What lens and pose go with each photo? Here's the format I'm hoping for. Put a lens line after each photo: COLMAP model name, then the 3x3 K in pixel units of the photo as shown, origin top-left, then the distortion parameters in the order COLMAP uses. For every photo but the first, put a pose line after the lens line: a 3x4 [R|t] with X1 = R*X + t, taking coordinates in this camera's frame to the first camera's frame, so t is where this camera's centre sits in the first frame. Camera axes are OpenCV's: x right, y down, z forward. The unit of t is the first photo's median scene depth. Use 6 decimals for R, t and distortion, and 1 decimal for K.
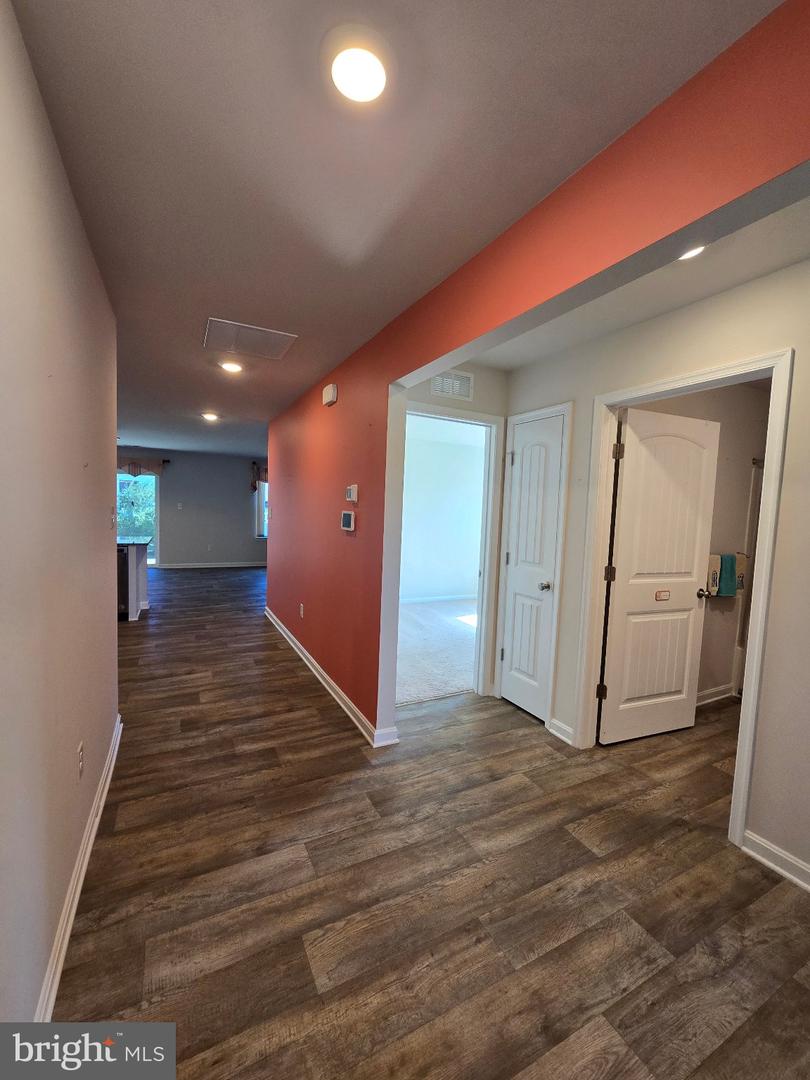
lens RADIAL K [[441.7, 0, 405.0], [0, 441.7, 540.0], [0, 0, 1]] dist [-0.004177, 0.000168]
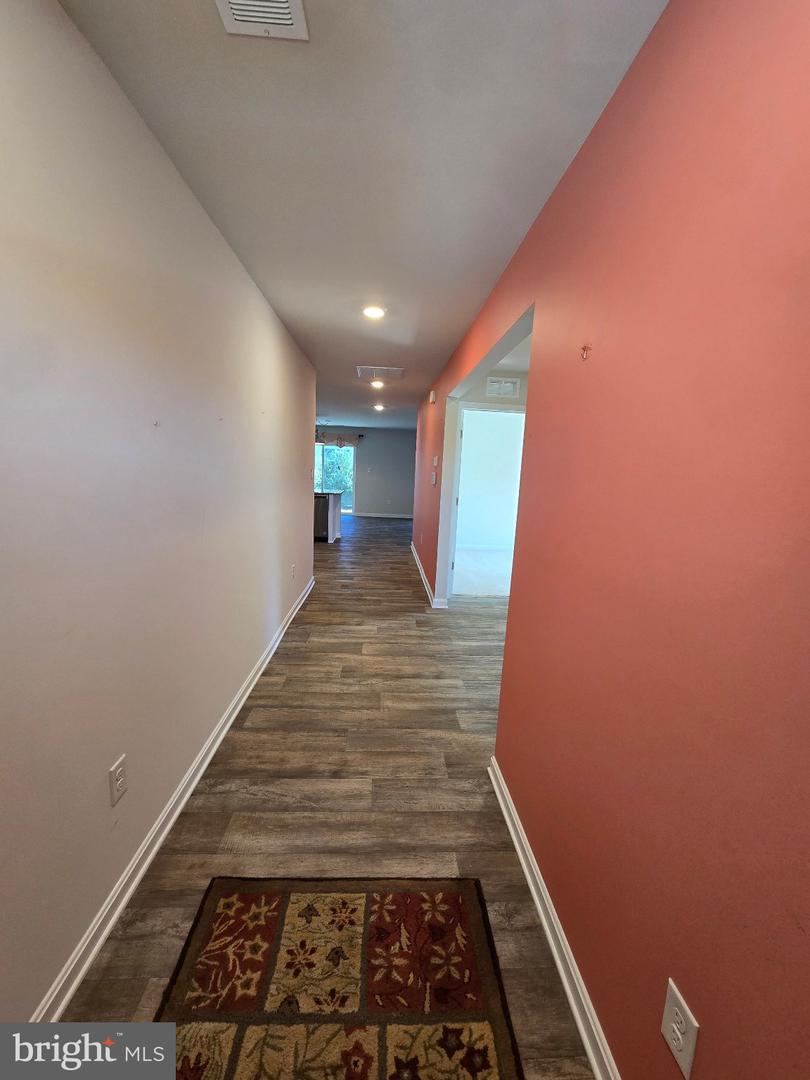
lens RADIAL K [[441.7, 0, 405.0], [0, 441.7, 540.0], [0, 0, 1]] dist [-0.004177, 0.000168]
pose [[0.908824, 0.072020, -0.410916, 0.562269], [-0.040167, 0.995516, 0.085645, 0.059339], [0.415242, -0.061331, 0.907641, -0.655805]]
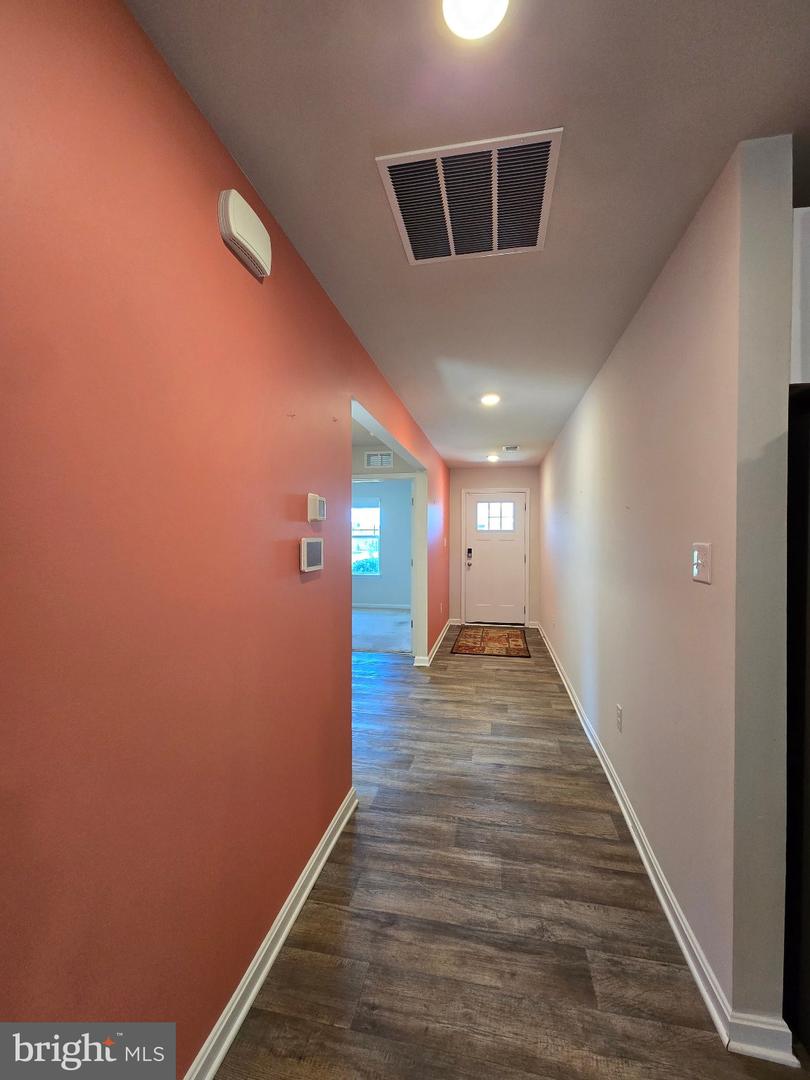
lens RADIAL K [[444.8, 0, 410.4], [0, 444.8, 538.9], [0, 0, 1]] dist [-0.001522, 0.000175]
pose [[-0.781873, -0.042807, 0.621966, -0.724829], [0.012584, 0.996353, 0.084394, -0.137224], [-0.623311, 0.073812, -0.778483, 1.678390]]
